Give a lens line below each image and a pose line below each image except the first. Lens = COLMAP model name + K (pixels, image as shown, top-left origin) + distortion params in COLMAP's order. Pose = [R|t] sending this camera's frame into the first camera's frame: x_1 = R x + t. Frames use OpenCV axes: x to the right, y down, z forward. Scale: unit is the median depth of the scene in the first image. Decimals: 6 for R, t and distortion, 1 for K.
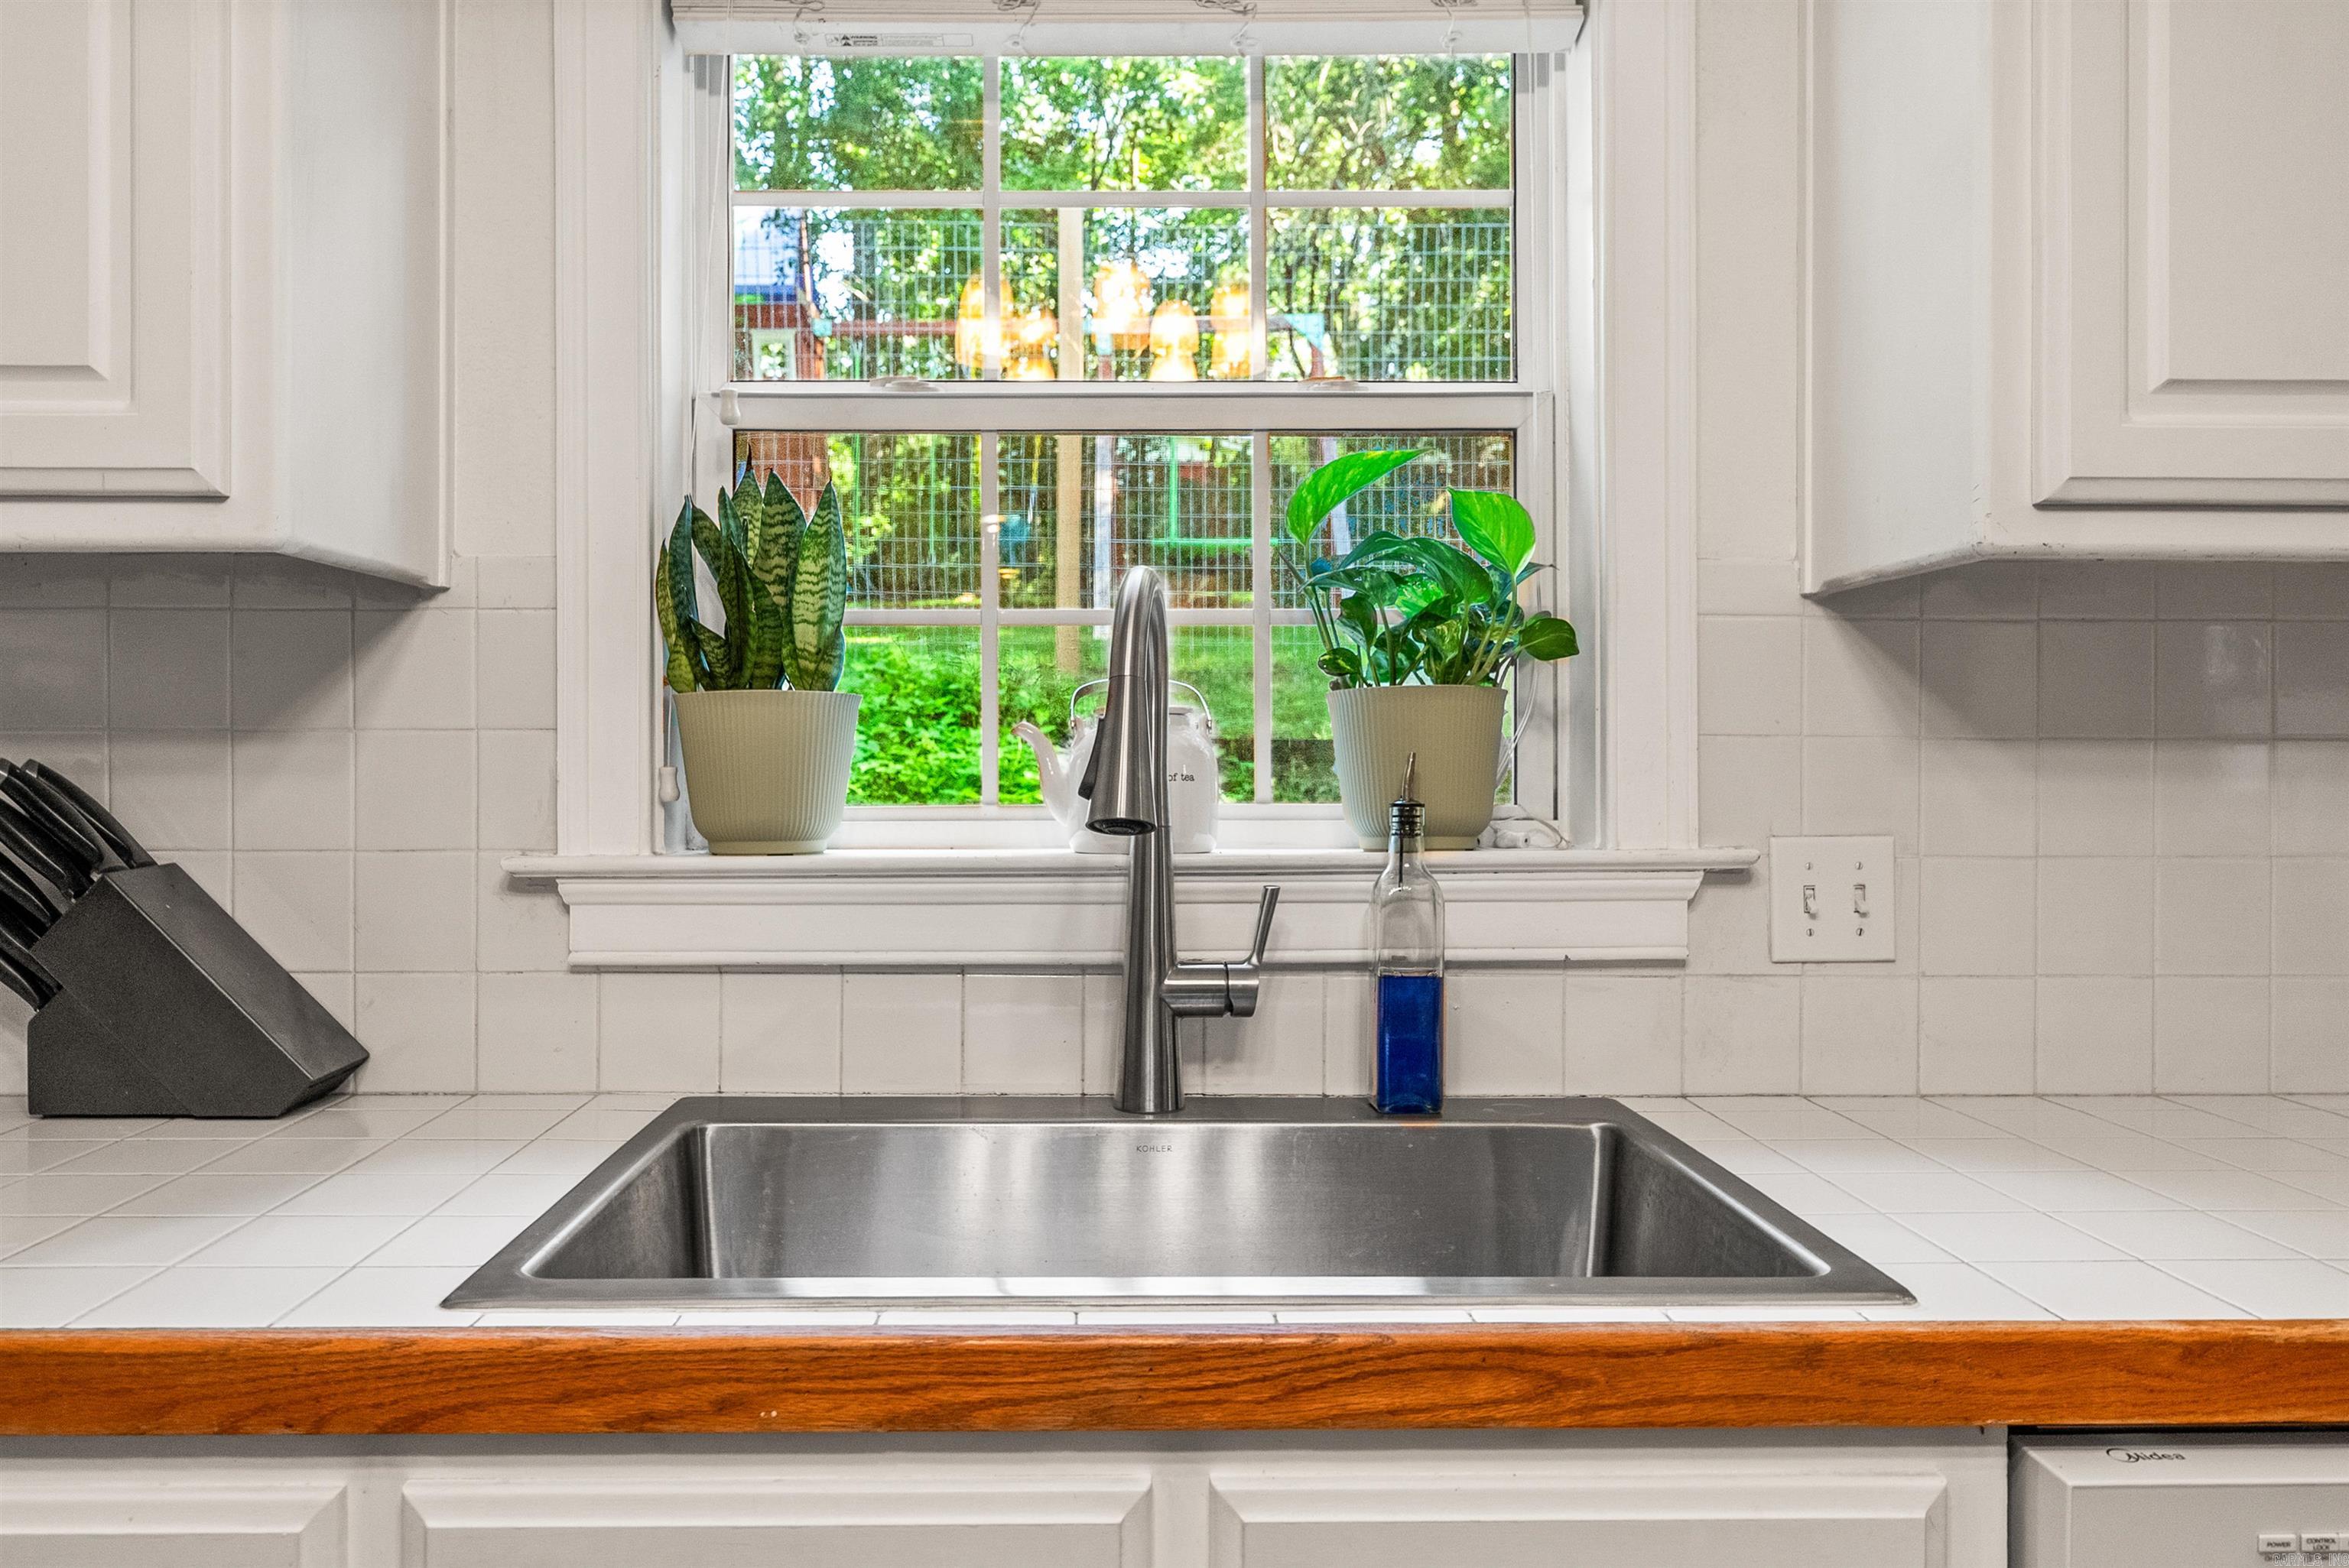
lens RADIAL K [[1608.7, 0, 1174.3], [0, 1608.7, 754.4], [0, 0, 1]] dist [-0.001025, -0.000864]
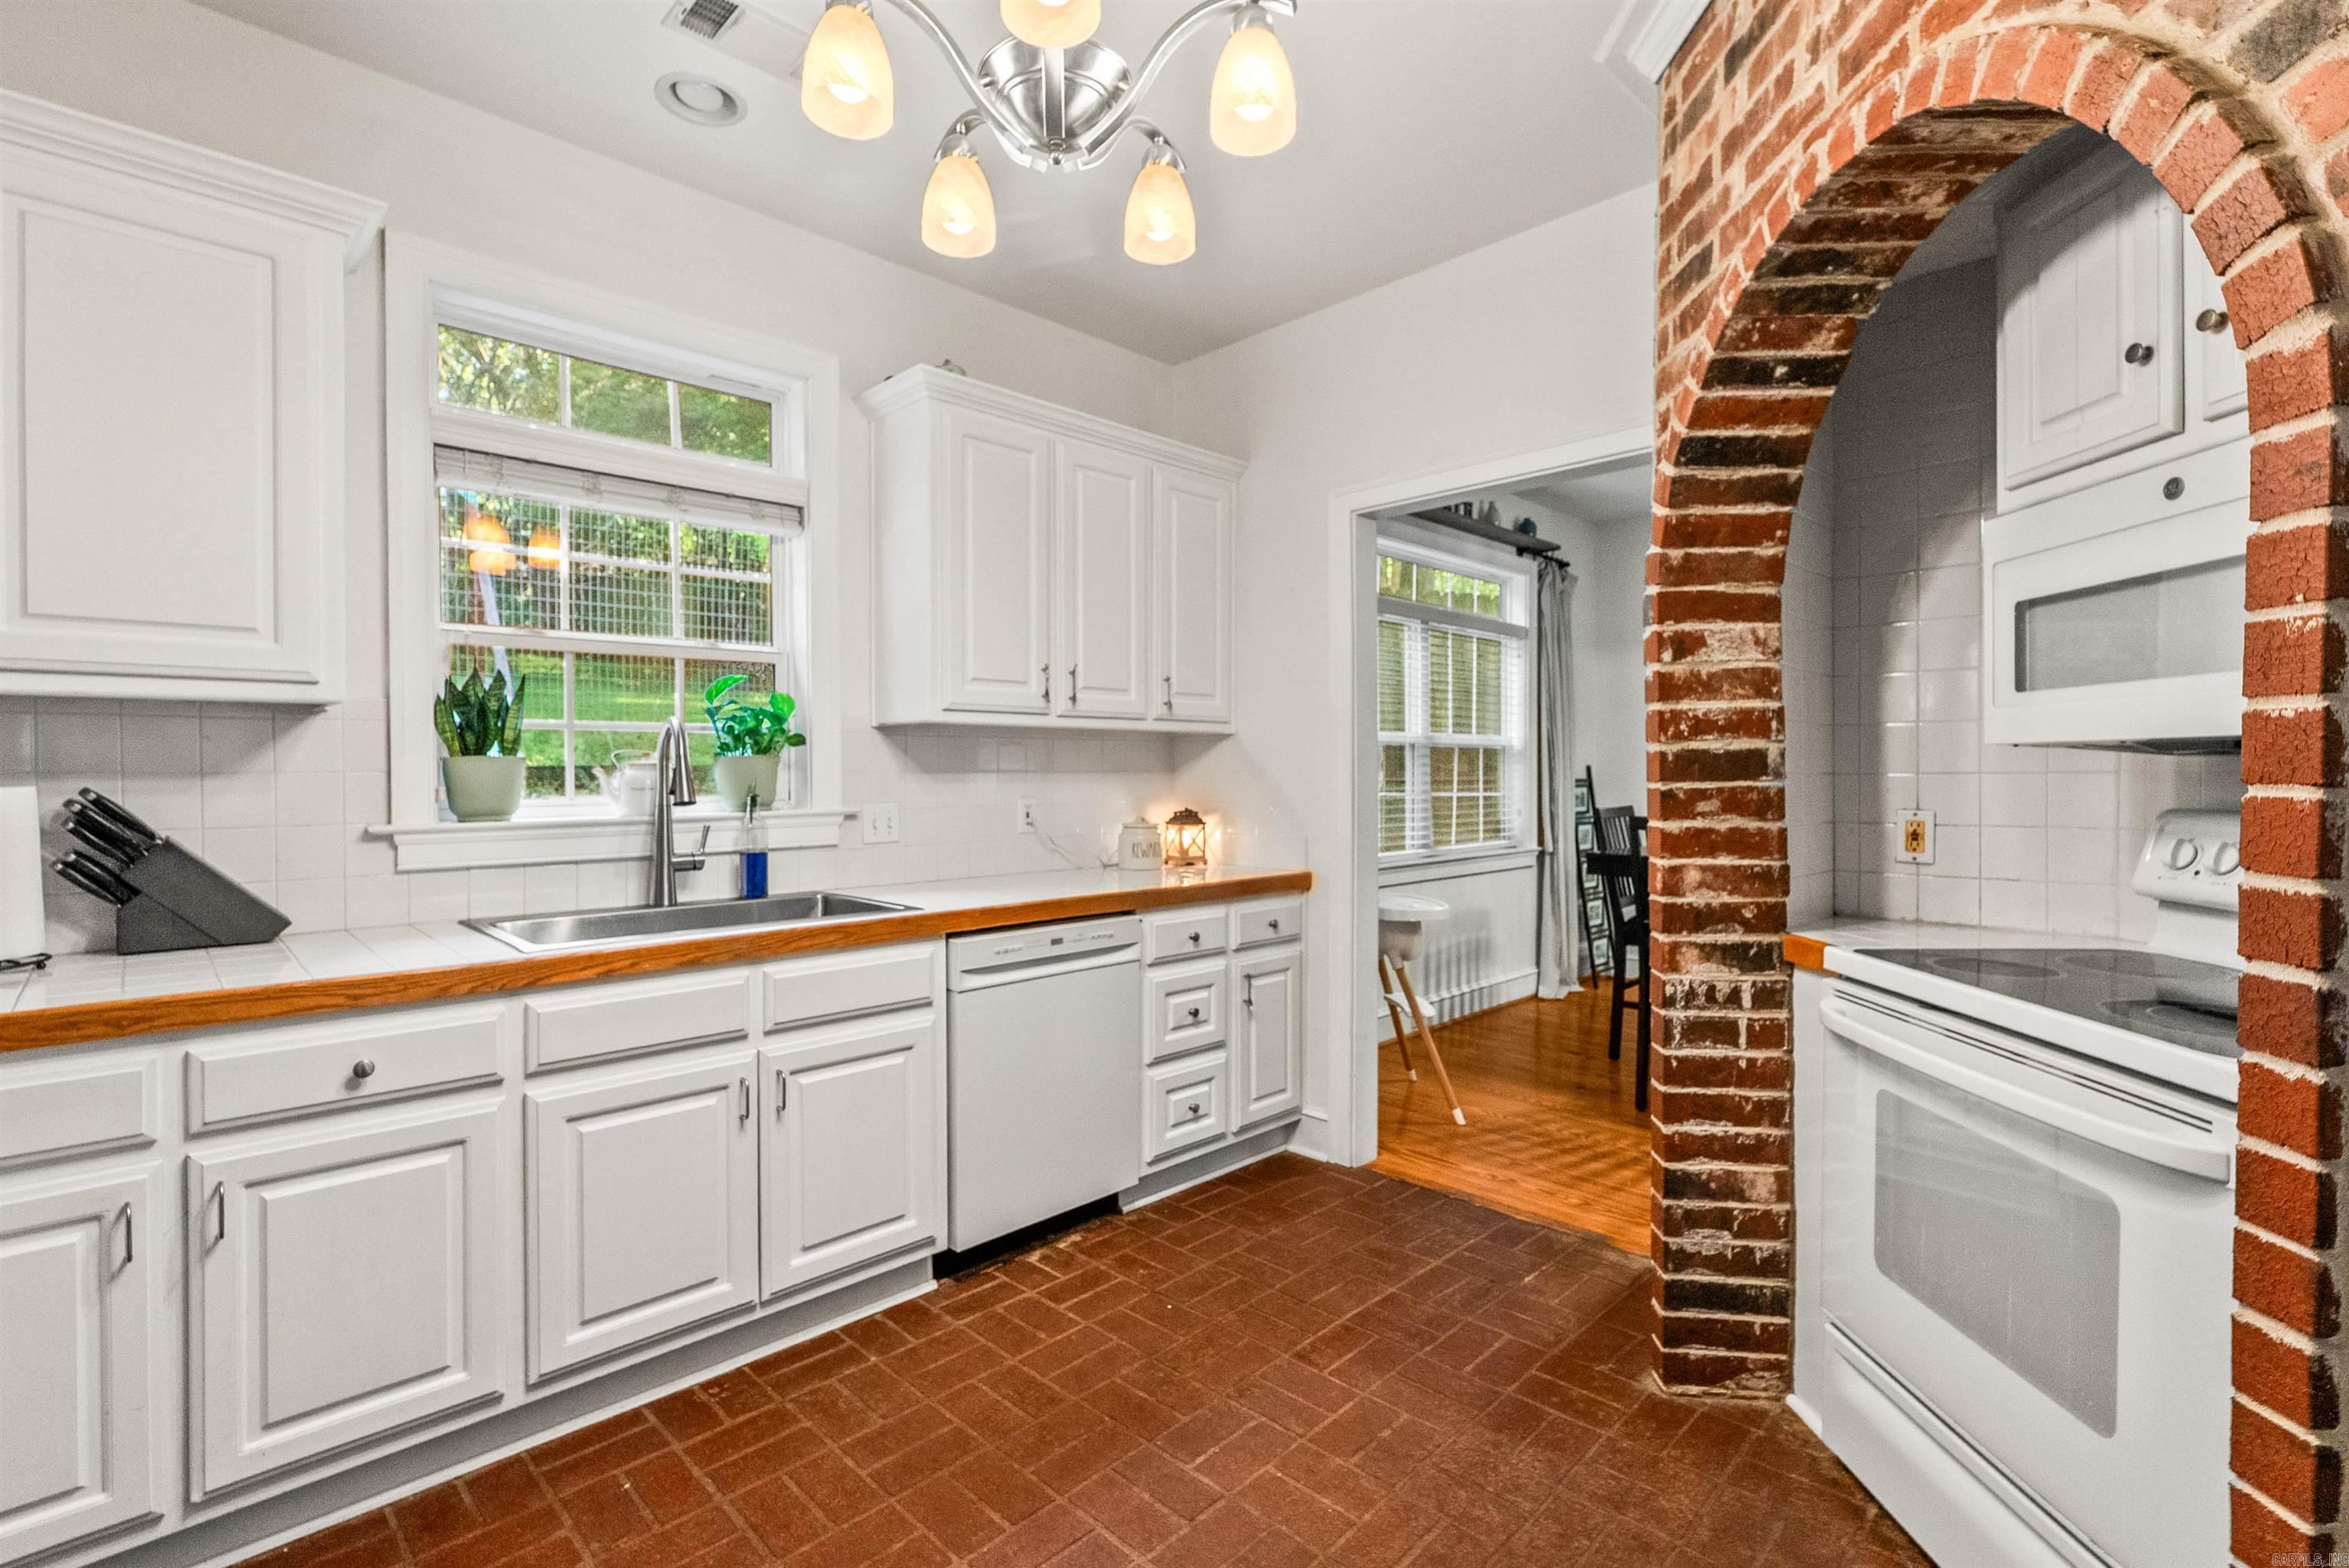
lens RADIAL K [[1048.9, 0, 1174.5], [0, 1048.9, 784.0], [0, 0, 1]] dist [-0.002289, 0.000460]
pose [[0.723195, -0.013219, 0.690517, -0.614837], [0.004972, 0.999891, 0.013934, -0.013387], [-0.690626, -0.006643, 0.723182, -0.917203]]
